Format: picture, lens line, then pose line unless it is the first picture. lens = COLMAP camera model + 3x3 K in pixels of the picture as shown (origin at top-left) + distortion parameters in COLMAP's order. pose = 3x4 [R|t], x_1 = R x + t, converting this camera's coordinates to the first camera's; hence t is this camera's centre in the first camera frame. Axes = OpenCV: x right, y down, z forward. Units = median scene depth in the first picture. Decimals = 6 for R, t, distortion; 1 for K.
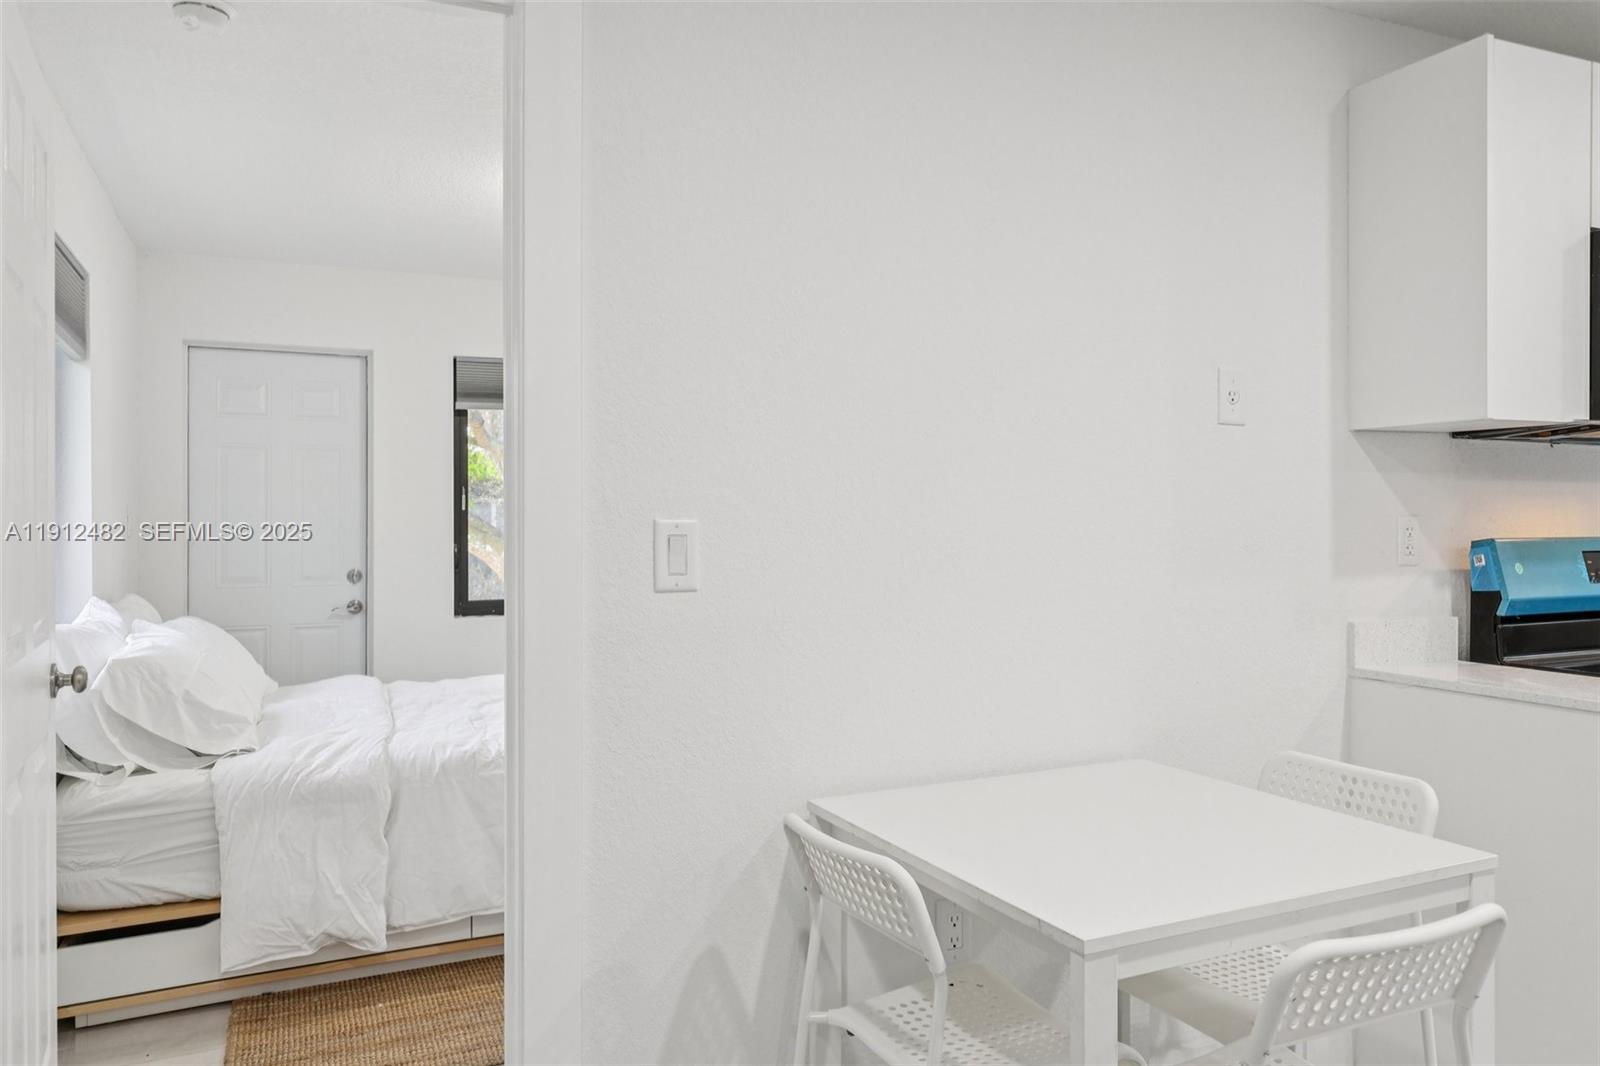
lens RADIAL K [[1176.3, 0, 807.9], [0, 1176.3, 530.1], [0, 0, 1]] dist [0.042076, -0.034977]
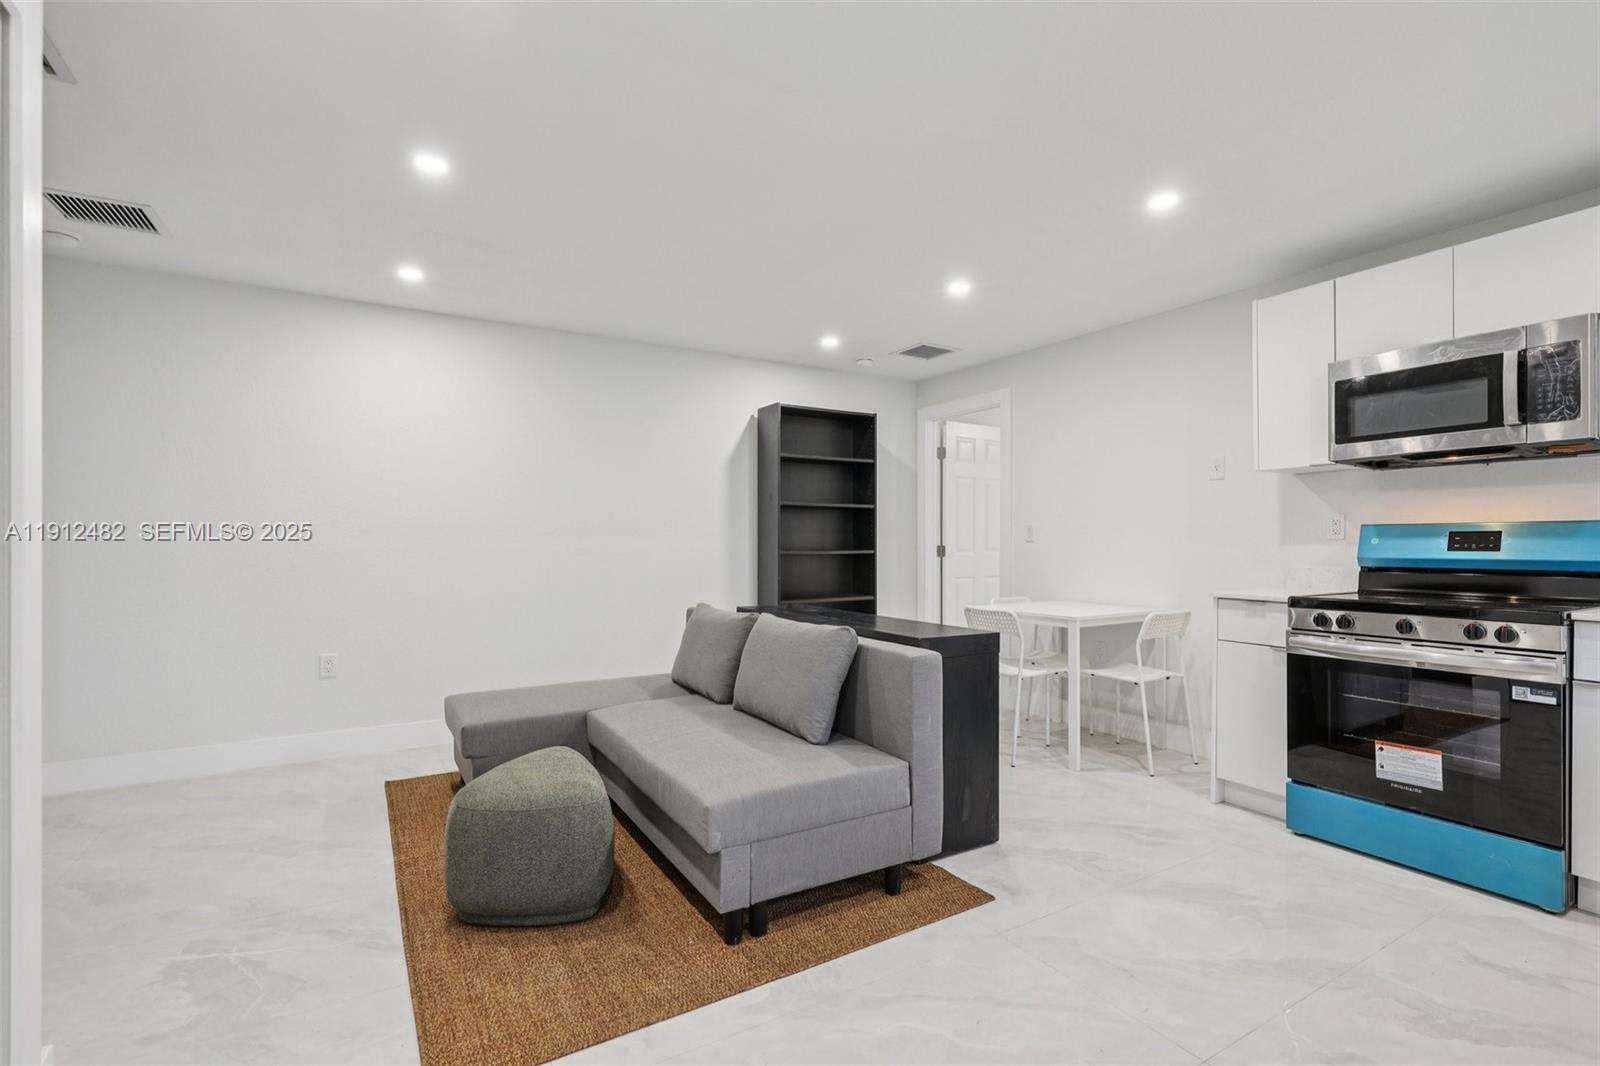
lens RADIAL K [[740.7, 0, 797.5], [0, 740.7, 540.1], [0, 0, 1]] dist [-0.001339, 0.003732]
pose [[0.095285, 0.000300, -0.995450, 1.436441], [-0.008498, 0.999964, -0.000512, 0.034075], [0.995414, 0.008508, 0.095284, 0.012095]]
